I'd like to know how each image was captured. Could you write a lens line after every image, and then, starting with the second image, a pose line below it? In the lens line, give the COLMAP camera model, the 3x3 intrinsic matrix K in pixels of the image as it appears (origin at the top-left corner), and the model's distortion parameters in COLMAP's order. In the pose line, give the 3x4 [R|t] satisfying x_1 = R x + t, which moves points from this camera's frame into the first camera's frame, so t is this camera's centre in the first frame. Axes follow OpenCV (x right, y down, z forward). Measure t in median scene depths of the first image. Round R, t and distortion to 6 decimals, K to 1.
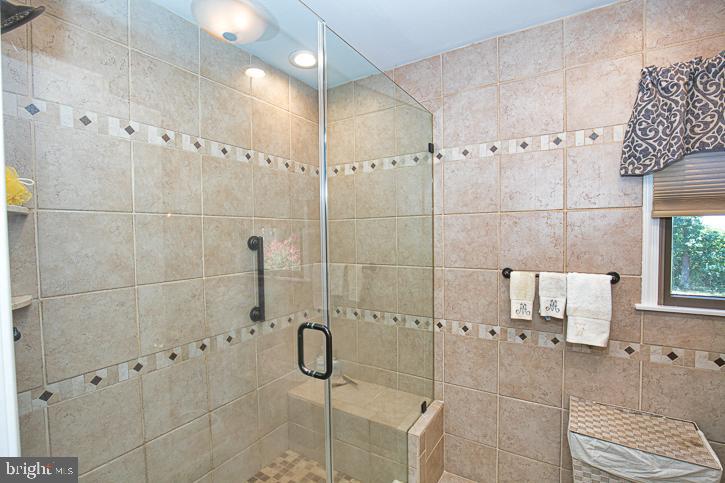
lens RADIAL K [[335.8, 0, 362.5], [0, 335.8, 241.5], [0, 0, 1]] dist [-0.020886, 0.001187]
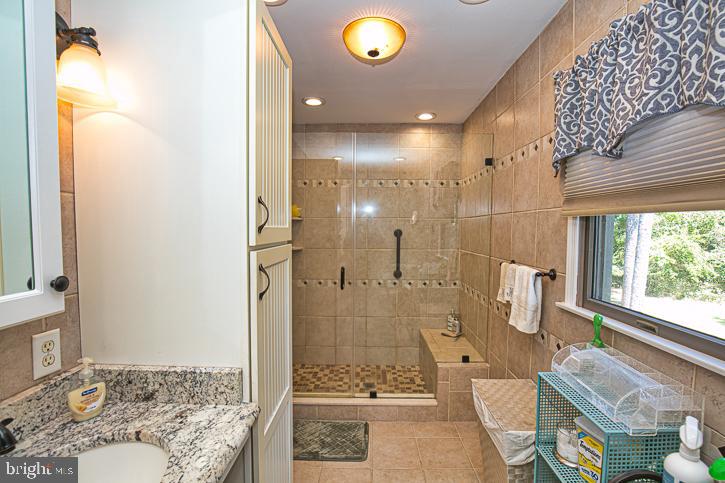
lens RADIAL K [[289.1, 0, 362.5], [0, 289.1, 241.5], [0, 0, 1]] dist [0.001198, 0.000231]
pose [[0.517317, 0.046232, -0.854544, 1.166431], [-0.034446, 0.998855, 0.033187, 0.006509], [0.855100, 0.012268, 0.518318, 0.090012]]
